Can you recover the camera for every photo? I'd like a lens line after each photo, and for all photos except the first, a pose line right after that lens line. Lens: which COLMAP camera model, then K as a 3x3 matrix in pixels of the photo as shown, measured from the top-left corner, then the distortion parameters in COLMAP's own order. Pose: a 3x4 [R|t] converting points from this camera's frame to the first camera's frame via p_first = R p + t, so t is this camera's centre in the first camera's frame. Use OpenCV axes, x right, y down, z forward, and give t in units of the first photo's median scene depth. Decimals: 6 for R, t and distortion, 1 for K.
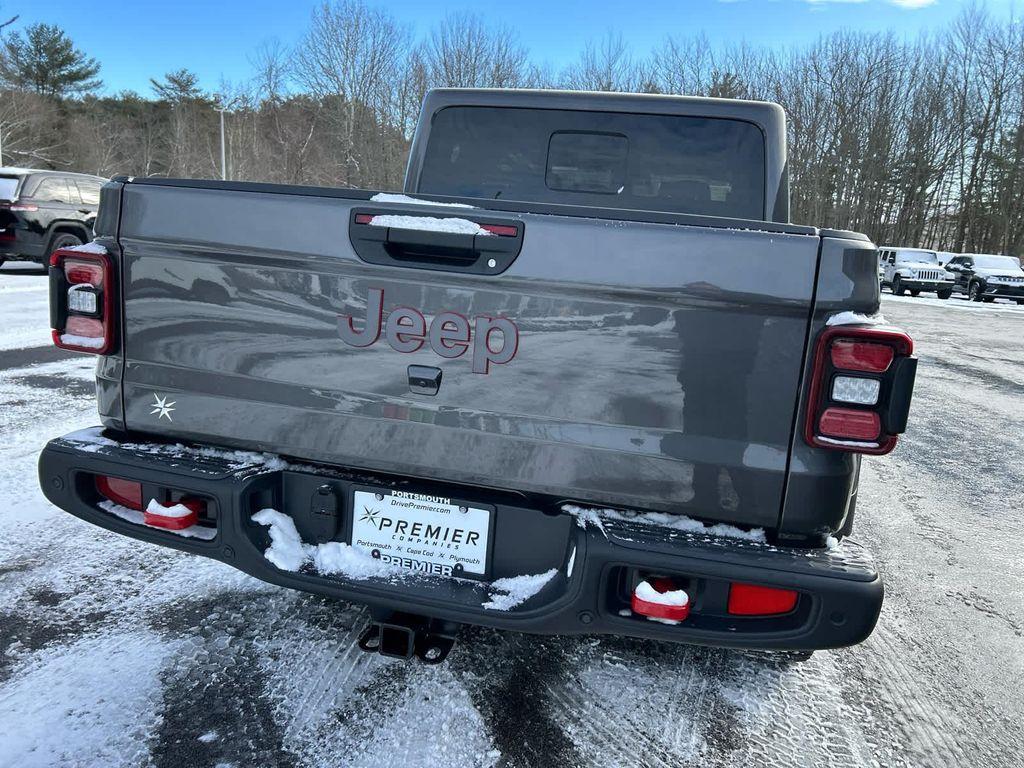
lens RADIAL K [[765.7, 0, 520.9], [0, 765.7, 383.8], [0, 0, 1]] dist [0.054108, -0.054112]
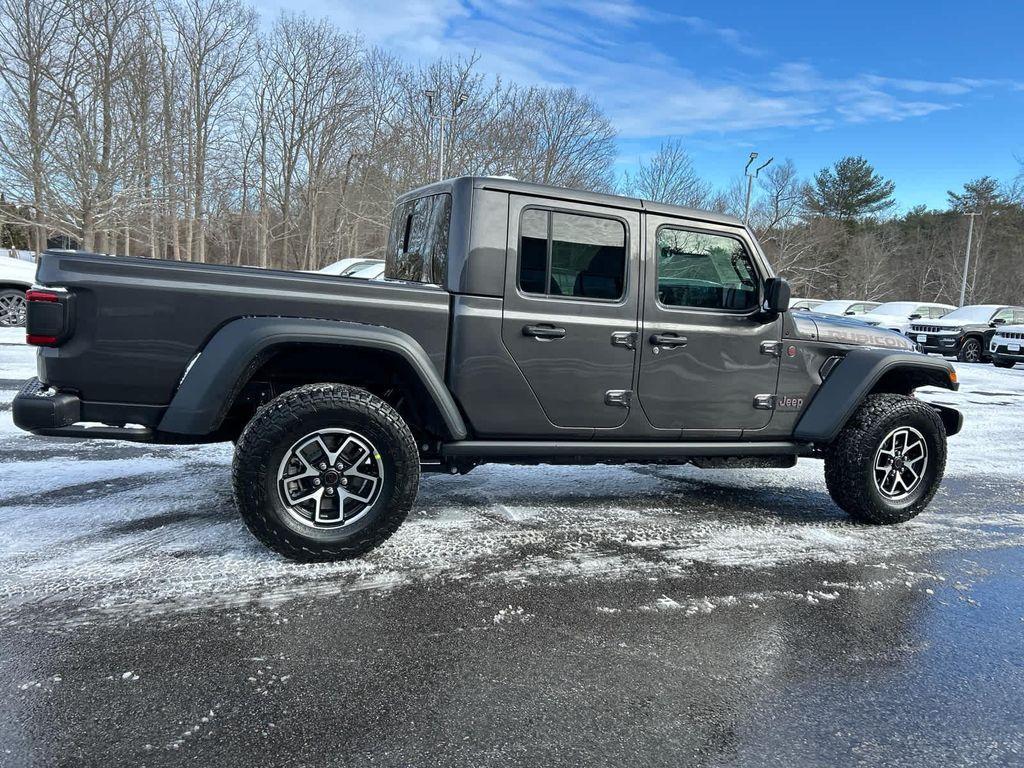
lens RADIAL K [[765.7, 0, 522.0], [0, 765.7, 394.3], [0, 0, 1]] dist [0.054108, -0.054112]
pose [[0.578033, 0.078983, -0.812182, 2.063353], [-0.179978, 0.983134, -0.032483, 0.033084], [0.795918, 0.164951, 0.582499, 0.547173]]
